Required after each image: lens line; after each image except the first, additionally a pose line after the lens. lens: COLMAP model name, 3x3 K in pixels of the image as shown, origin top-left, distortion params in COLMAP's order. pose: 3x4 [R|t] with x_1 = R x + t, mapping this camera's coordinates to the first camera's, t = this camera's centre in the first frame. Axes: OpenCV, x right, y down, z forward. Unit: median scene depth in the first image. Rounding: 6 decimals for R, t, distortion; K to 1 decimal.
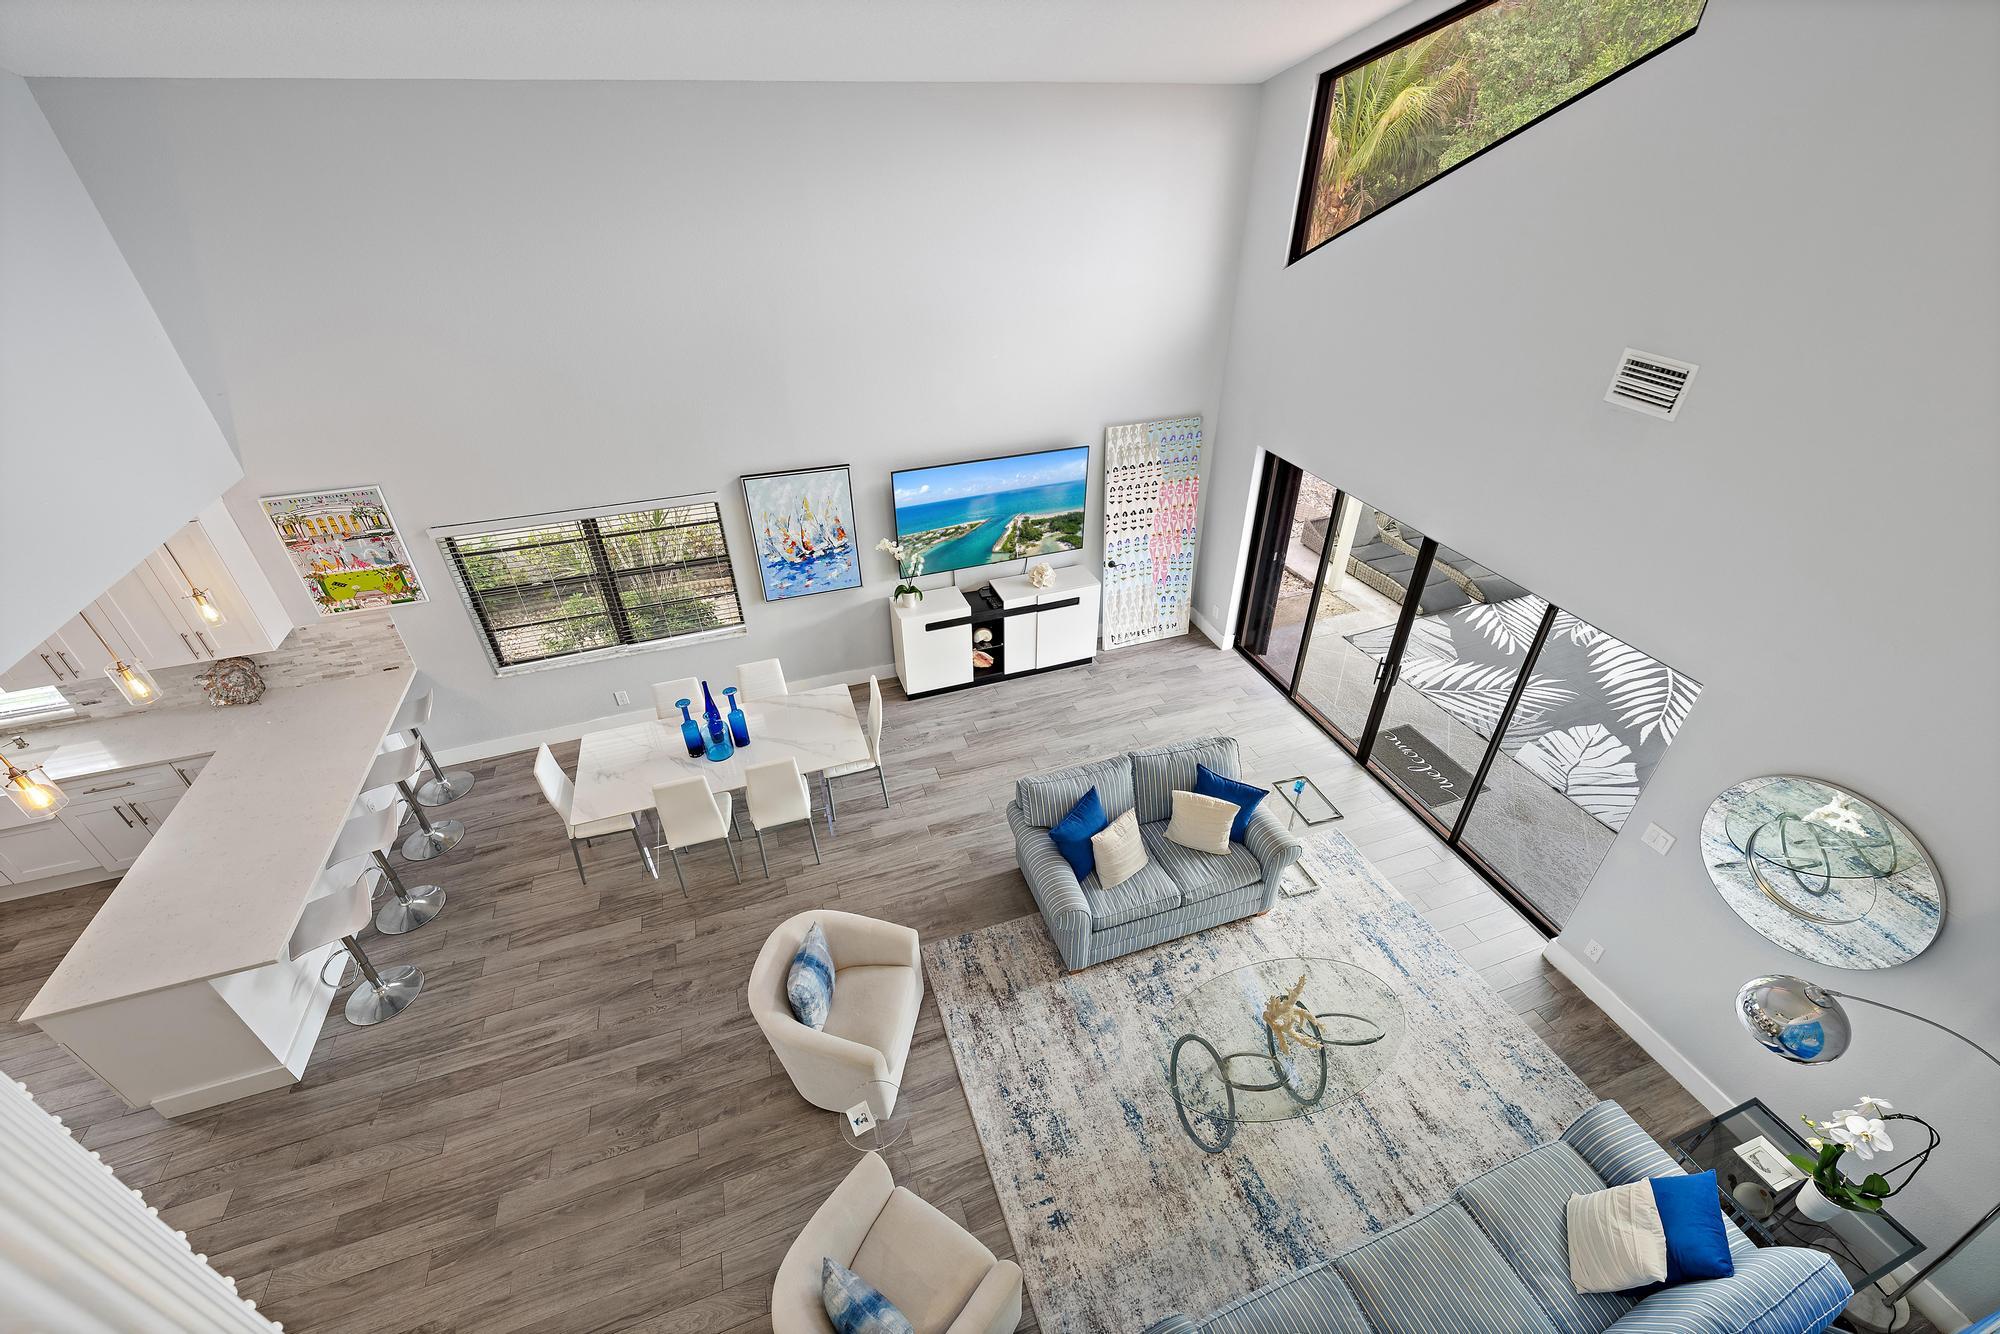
lens RADIAL K [[796.8, 0, 995.6], [0, 796.8, 660.7], [0, 0, 1]] dist [-0.000439, 0.000098]
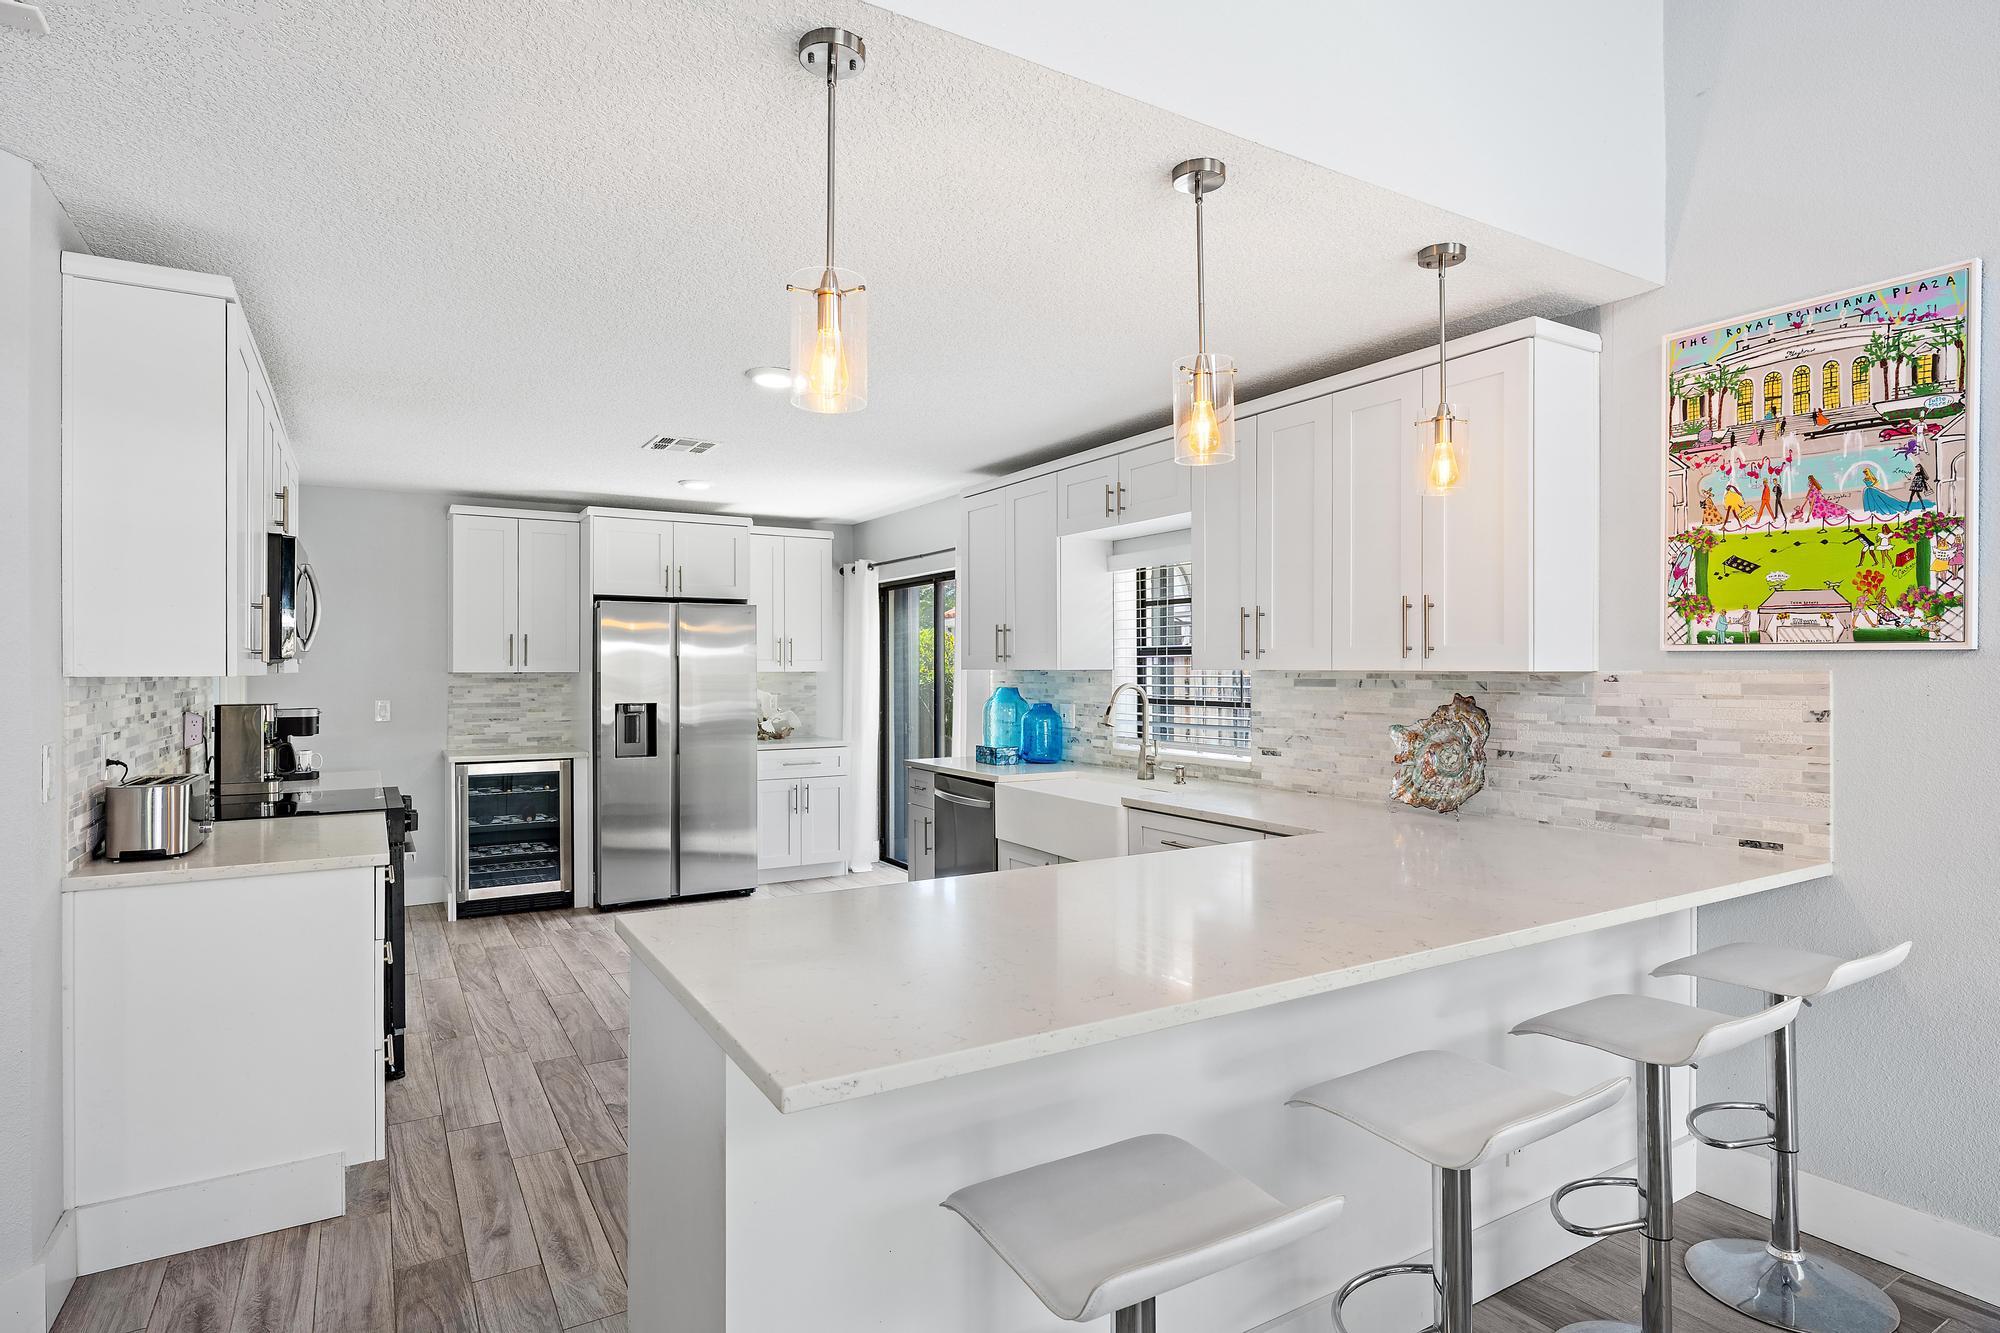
lens RADIAL K [[1048.5, 0, 1002.3], [0, 1048.5, 667.1], [0, 0, 1]] dist [-0.000347, -0.000361]
pose [[0.208875, 0.010208, -0.977889, -0.397409], [-0.539096, 0.835493, -0.106428, 0.180538], [0.815933, 0.549406, 0.180016, 0.630643]]
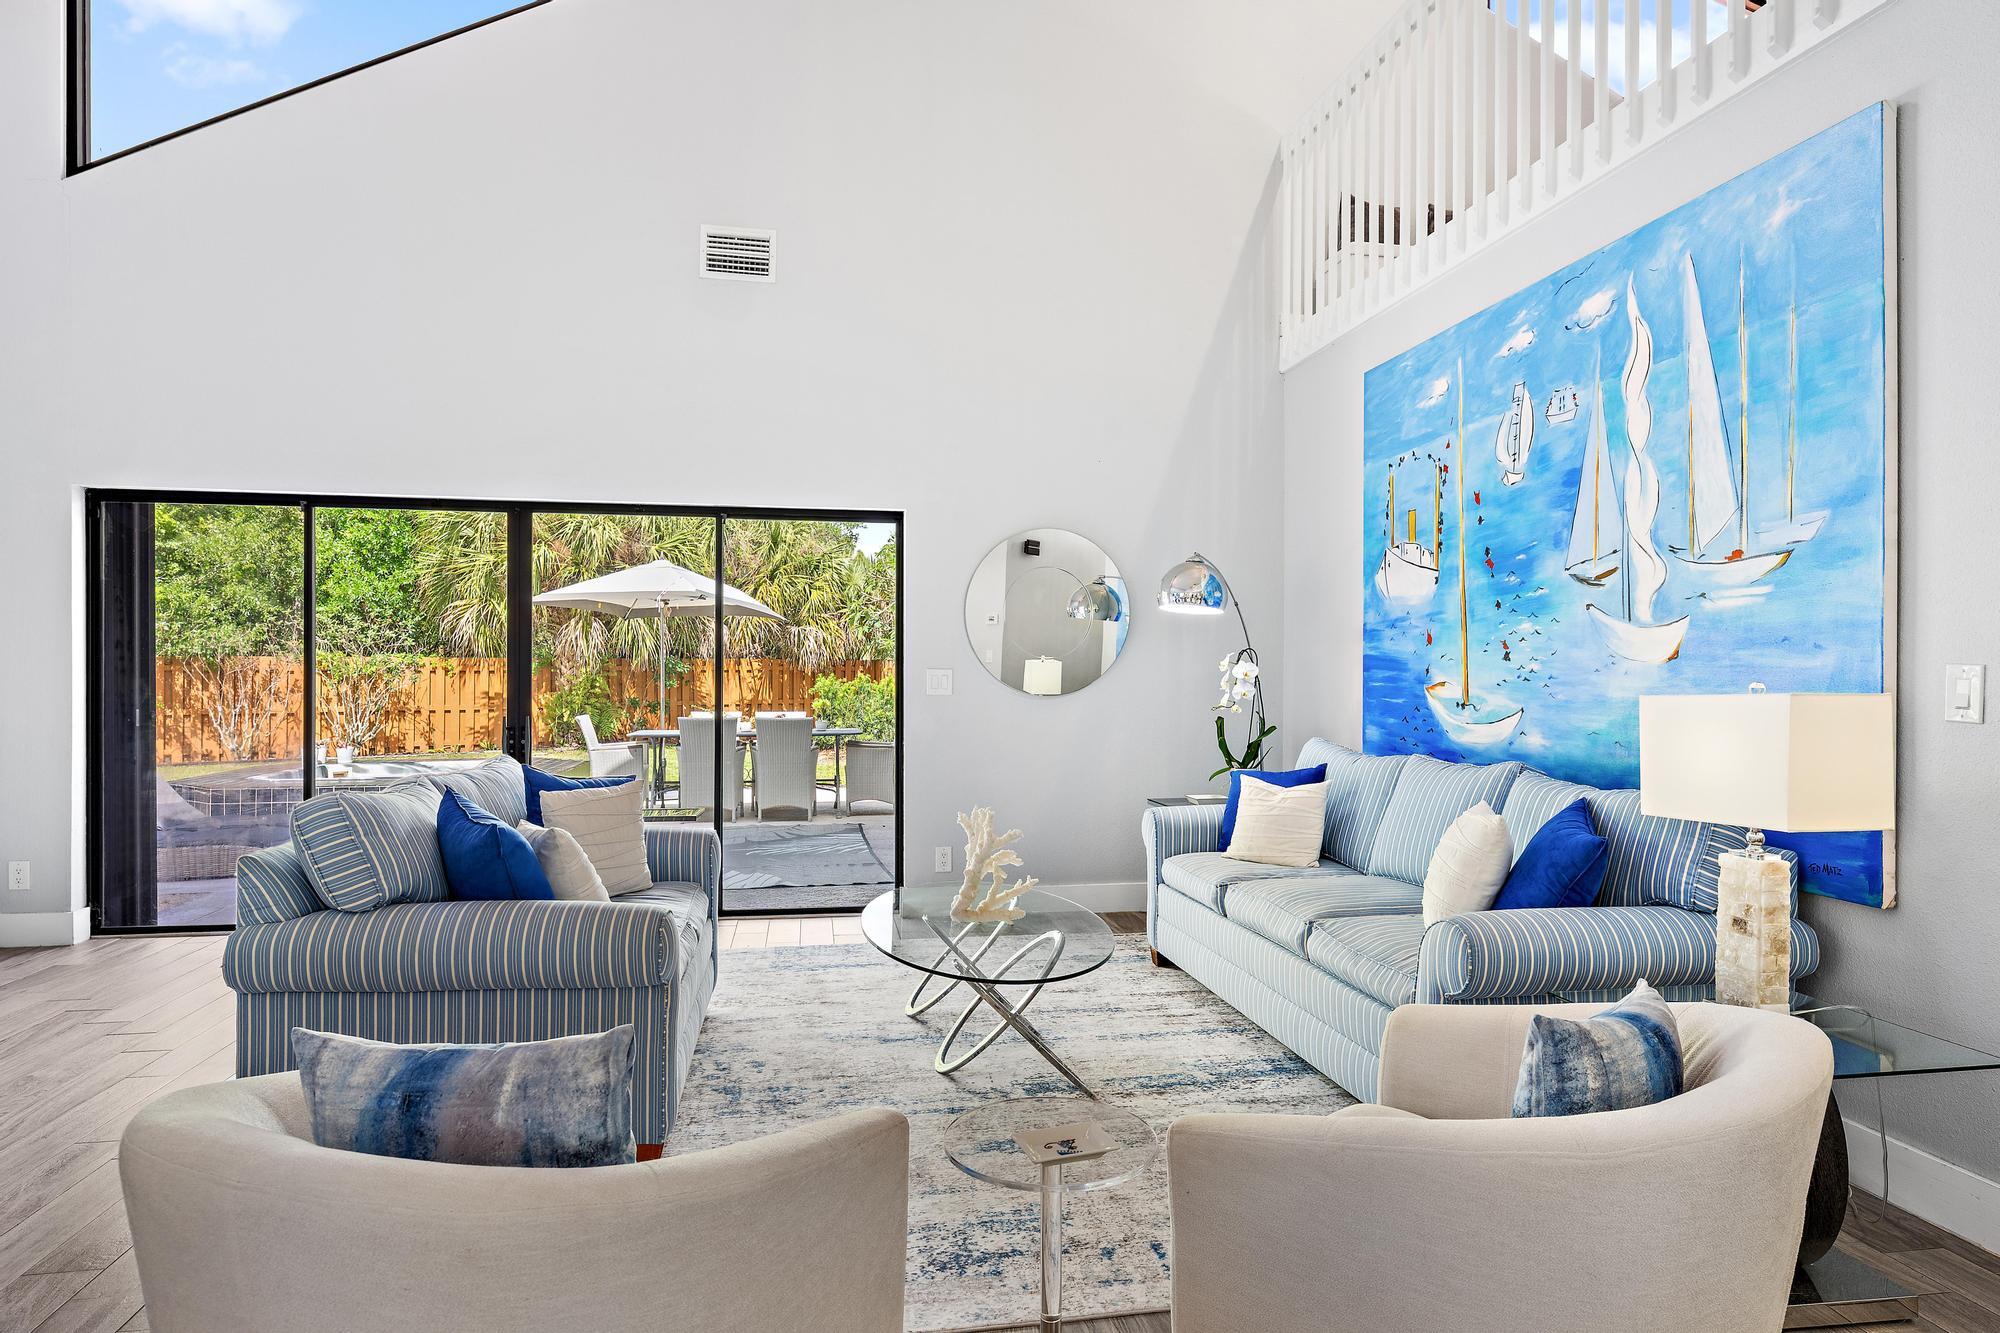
lens RADIAL K [[1161.0, 0, 1013.2], [0, 1161.0, 673.4], [0, 0, 1]] dist [0.000628, 0.002788]
pose [[0.156406, 0.006718, 0.987670, -0.389045], [0.542488, 0.835056, -0.091588, 0.283788], [-0.825375, 0.550124, 0.126963, 0.537592]]
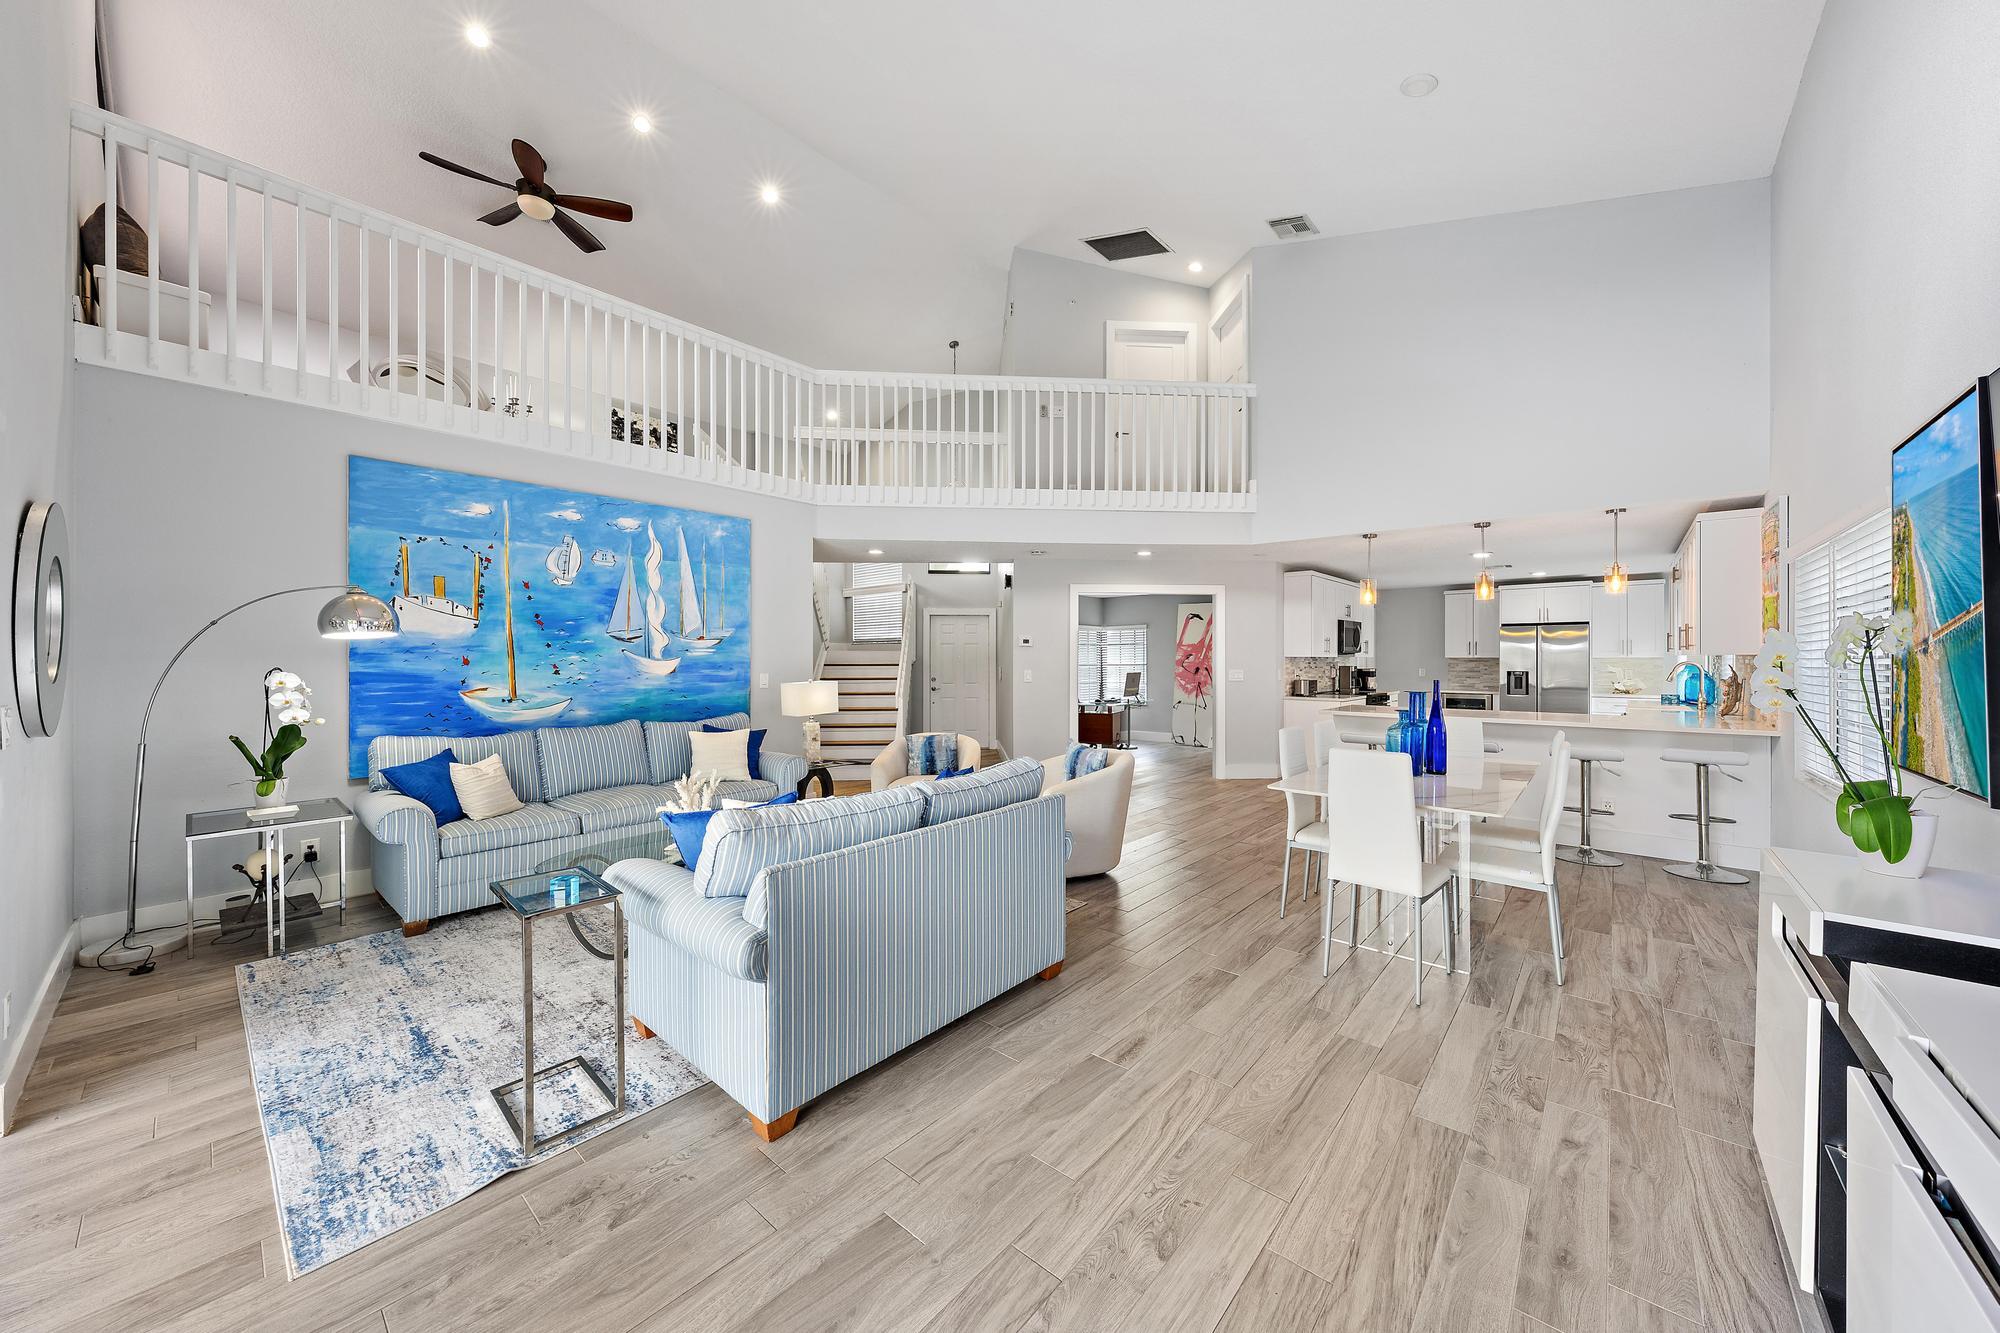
lens RADIAL K [[718.5, 0, 1016.0], [0, 718.5, 664.4], [0, 0, 1]] dist [-0.000284, 0.000101]
pose [[-0.856714, 0.013546, -0.515613, 0.337826], [-0.277394, 0.830680, 0.482725, -0.202138], [0.434848, 0.556586, -0.707898, 1.215951]]
